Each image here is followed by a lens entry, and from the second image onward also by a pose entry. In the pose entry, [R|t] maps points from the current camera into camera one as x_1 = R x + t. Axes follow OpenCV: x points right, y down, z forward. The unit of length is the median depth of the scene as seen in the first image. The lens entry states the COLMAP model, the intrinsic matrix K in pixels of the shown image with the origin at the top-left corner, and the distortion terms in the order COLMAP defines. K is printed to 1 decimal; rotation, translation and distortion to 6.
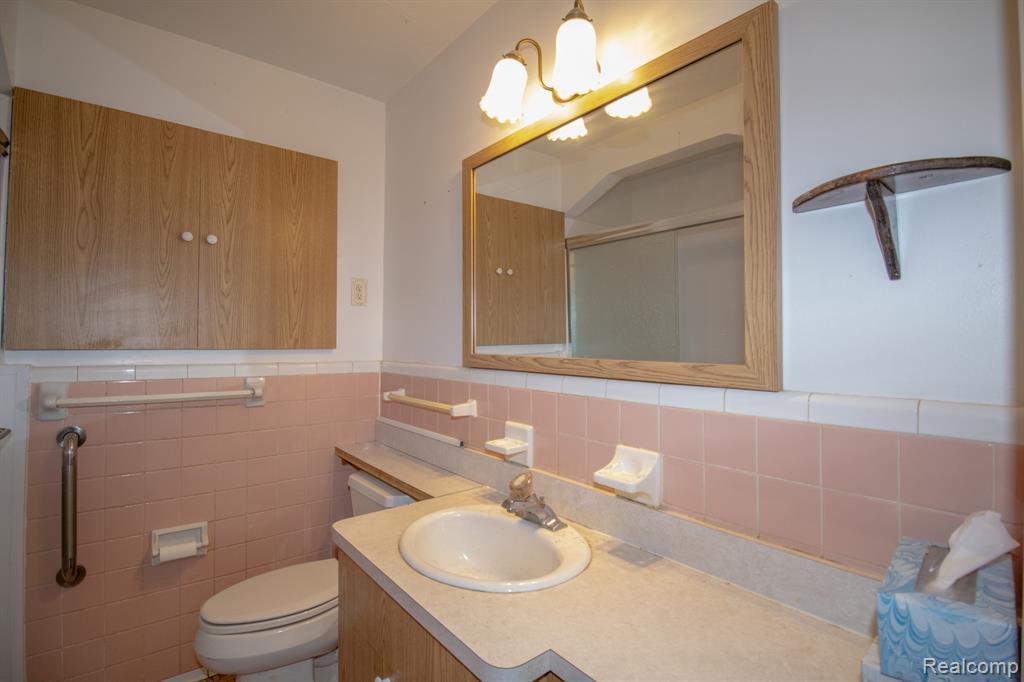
lens RADIAL K [[493.6, 0, 507.8], [0, 493.6, 335.3], [0, 0, 1]] dist [-0.015363, -0.013881]
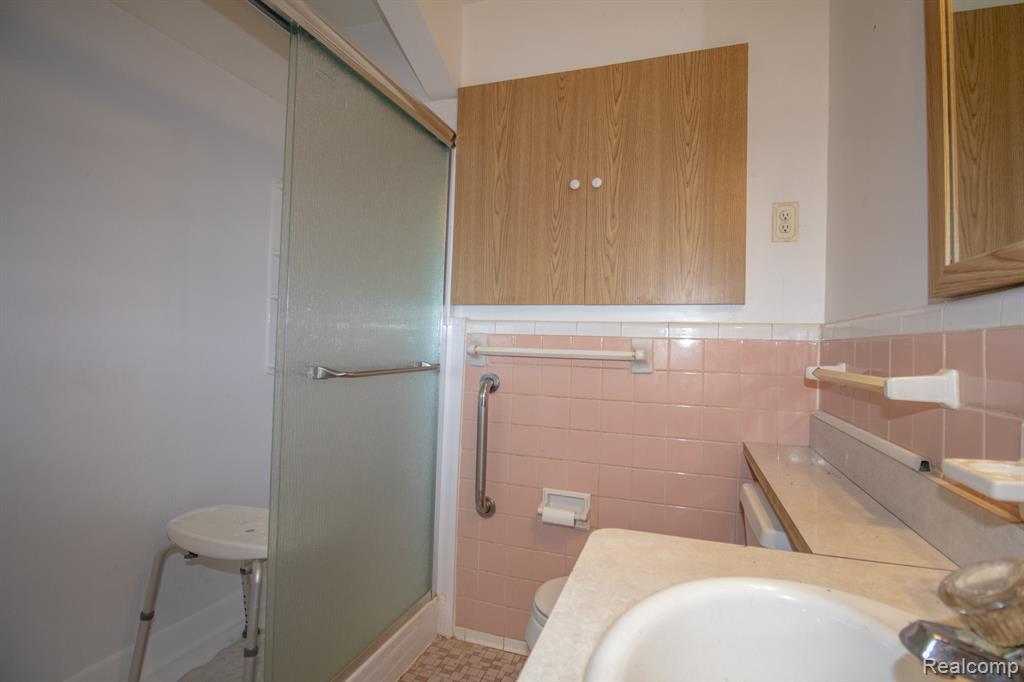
lens RADIAL K [[484.4, 0, 521.7], [0, 484.4, 334.9], [0, 0, 1]] dist [0.001372, -0.014507]
pose [[0.542663, -0.002590, -0.839946, 0.077465], [-0.024017, 0.999539, -0.018599, 0.110778], [0.839607, 0.030266, 0.542351, 0.418049]]
